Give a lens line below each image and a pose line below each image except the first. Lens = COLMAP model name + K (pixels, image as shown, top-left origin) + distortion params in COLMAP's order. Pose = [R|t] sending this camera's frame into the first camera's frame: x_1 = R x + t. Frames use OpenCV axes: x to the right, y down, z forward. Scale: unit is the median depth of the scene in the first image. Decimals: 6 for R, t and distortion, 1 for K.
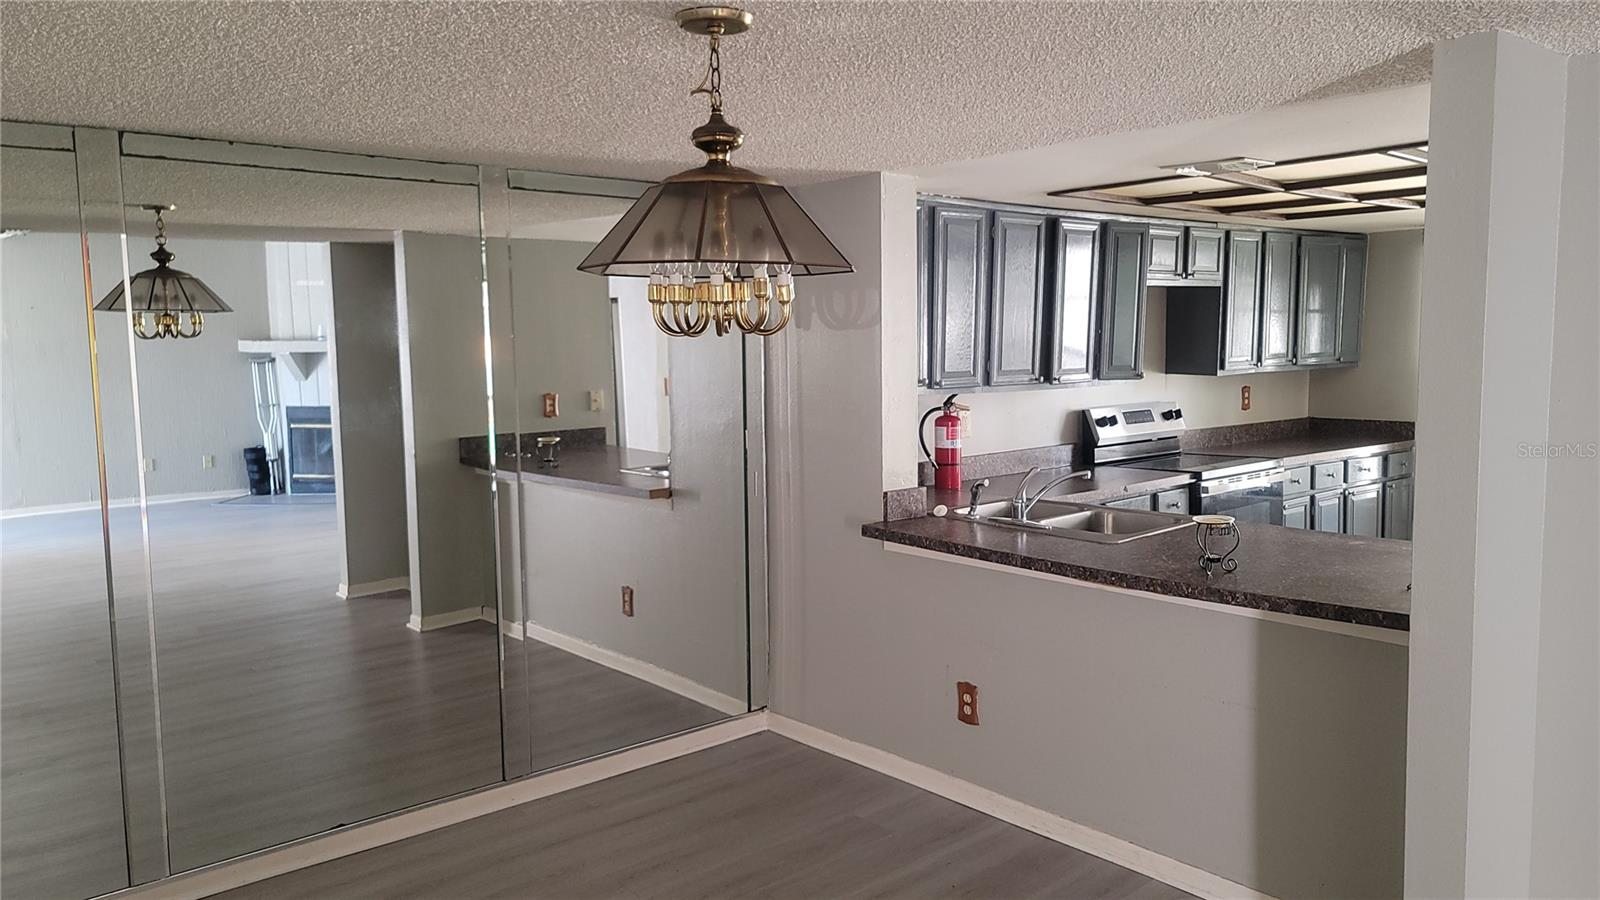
lens RADIAL K [[1152.0, 0, 819.7], [0, 1152.0, 445.5], [0, 0, 1]] dist [0.050768, 0.002567]
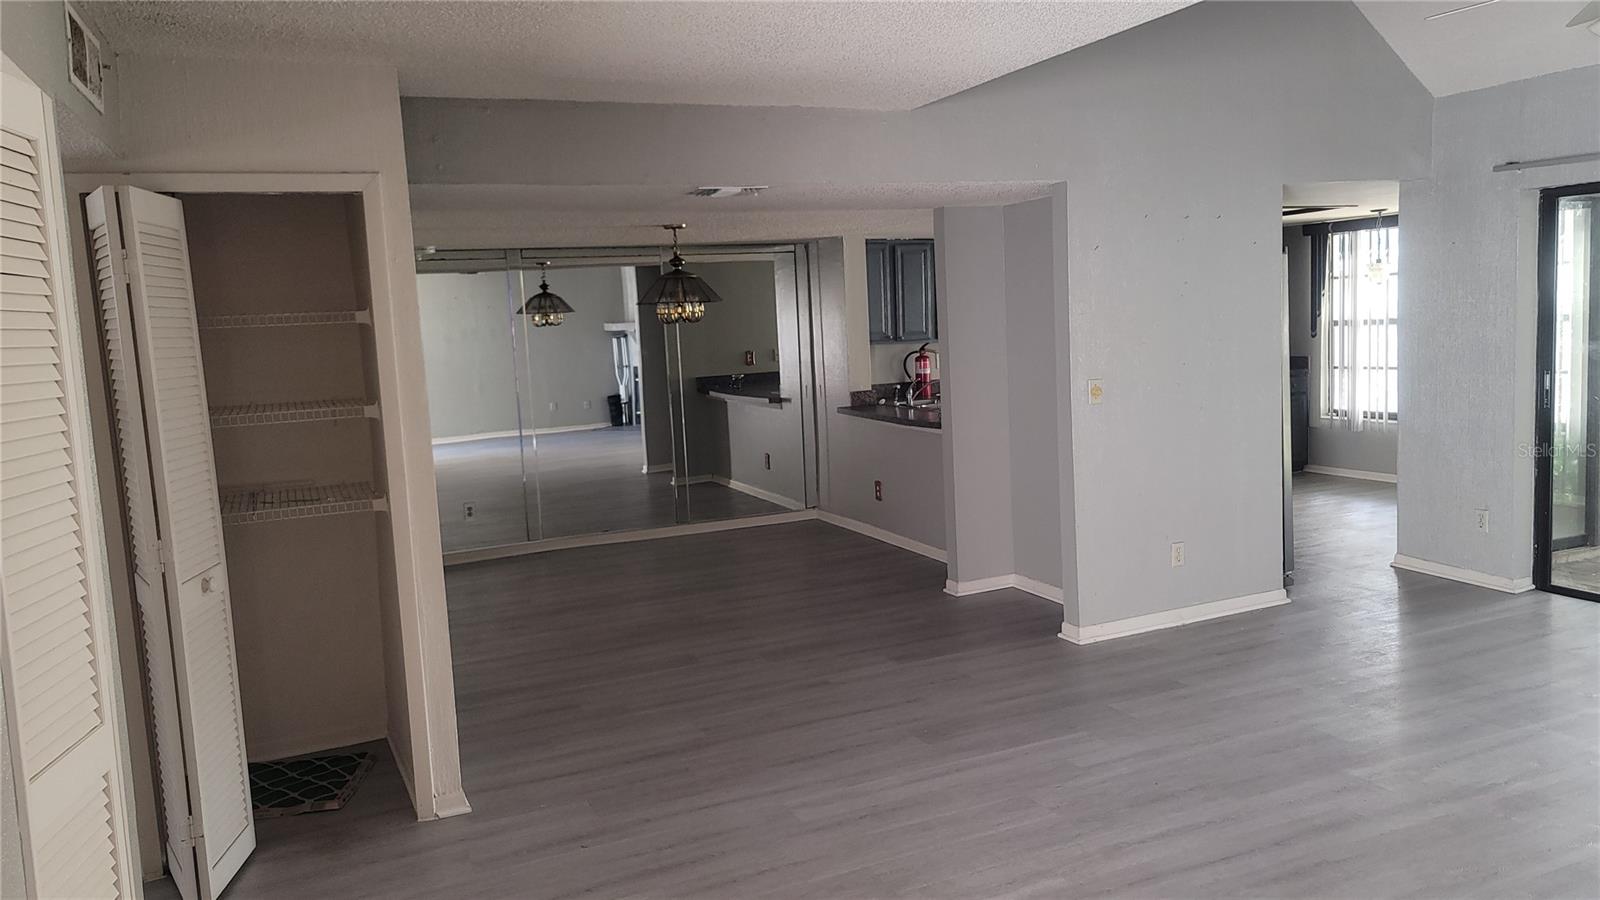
lens RADIAL K [[1152.0, 0, 819.7], [0, 1152.0, 445.5], [0, 0, 1]] dist [0.050768, 0.002567]
pose [[0.953323, 0.002892, -0.301940, 0.422379], [0.006116, 0.999564, 0.028883, 0.051872], [0.301892, -0.029382, 0.952889, -0.656579]]
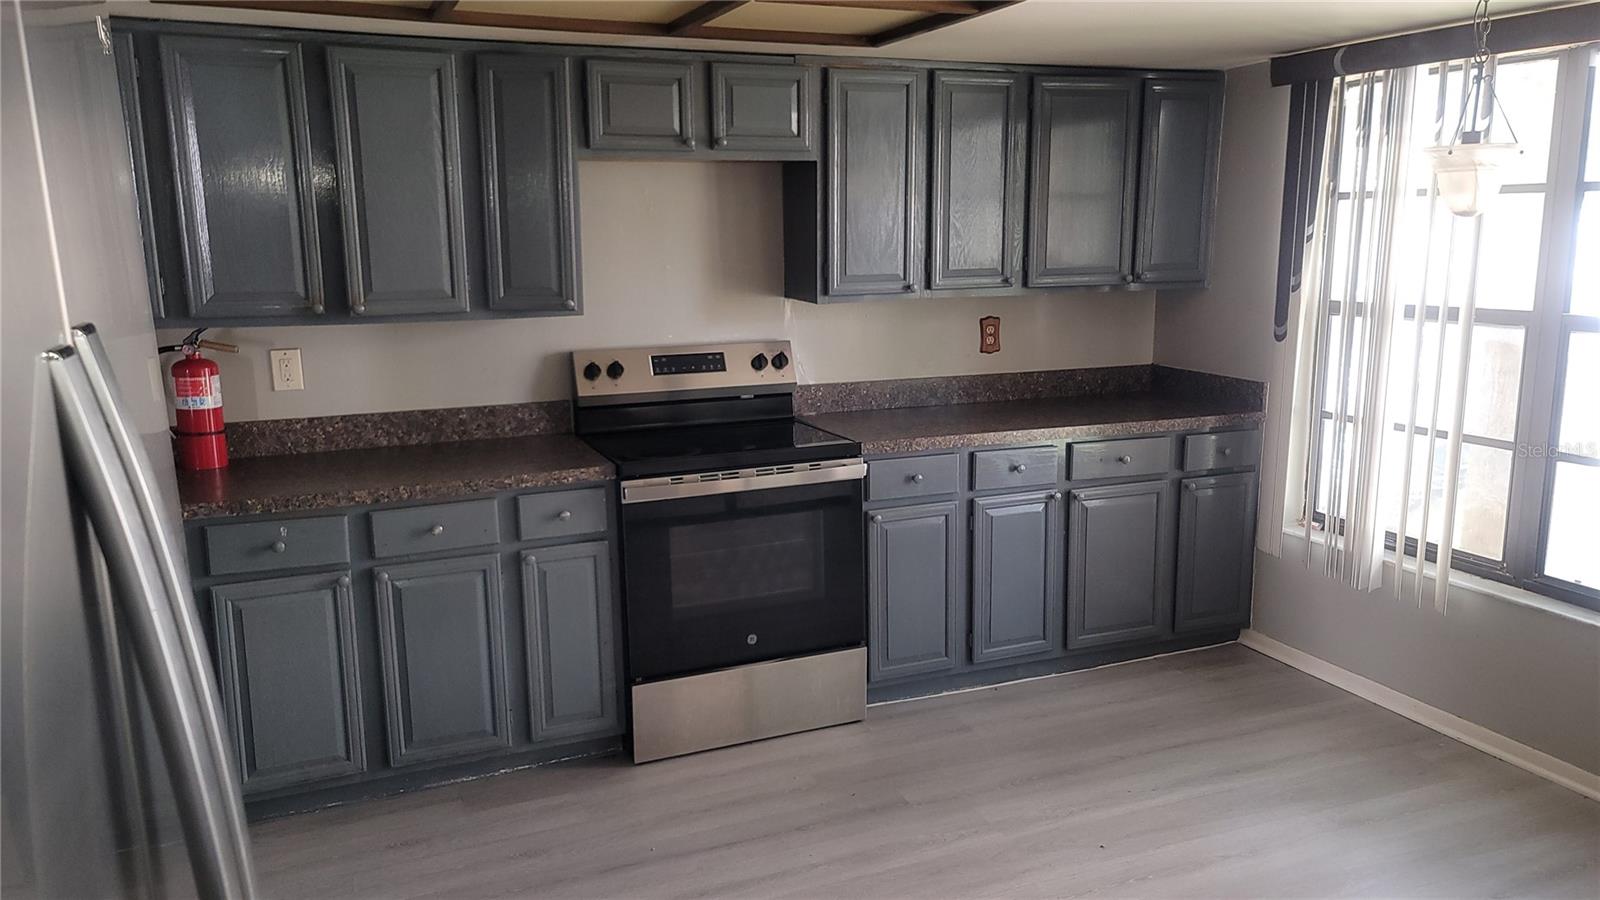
lens RADIAL K [[1152.0, 0, 819.7], [0, 1152.0, 445.5], [0, 0, 1]] dist [0.050768, 0.002567]
pose [[0.951098, 0.063235, -0.302347, 0.545164], [-0.034056, 0.994321, 0.100829, -0.047210], [0.307006, -0.085601, 0.947850, 0.396136]]
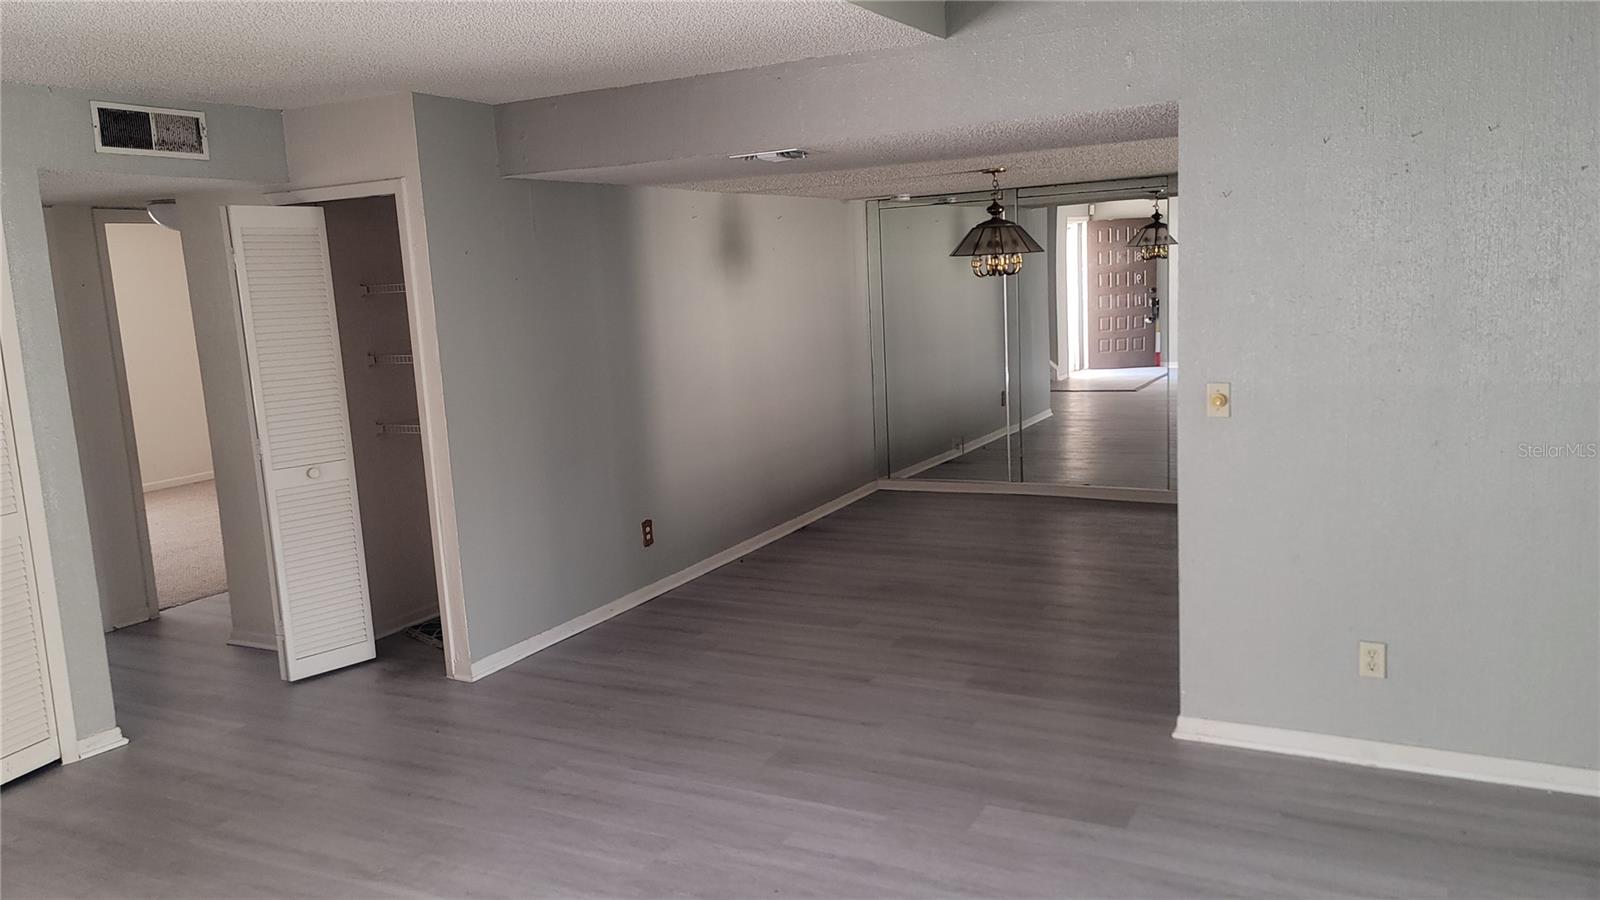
lens RADIAL K [[1152.0, 0, 819.7], [0, 1152.0, 445.5], [0, 0, 1]] dist [0.050768, 0.002567]
pose [[0.359115, 0.136570, -0.923247, 0.863681], [-0.044592, 0.990617, 0.129191, -0.008637], [0.932227, -0.005225, 0.361836, -0.170453]]
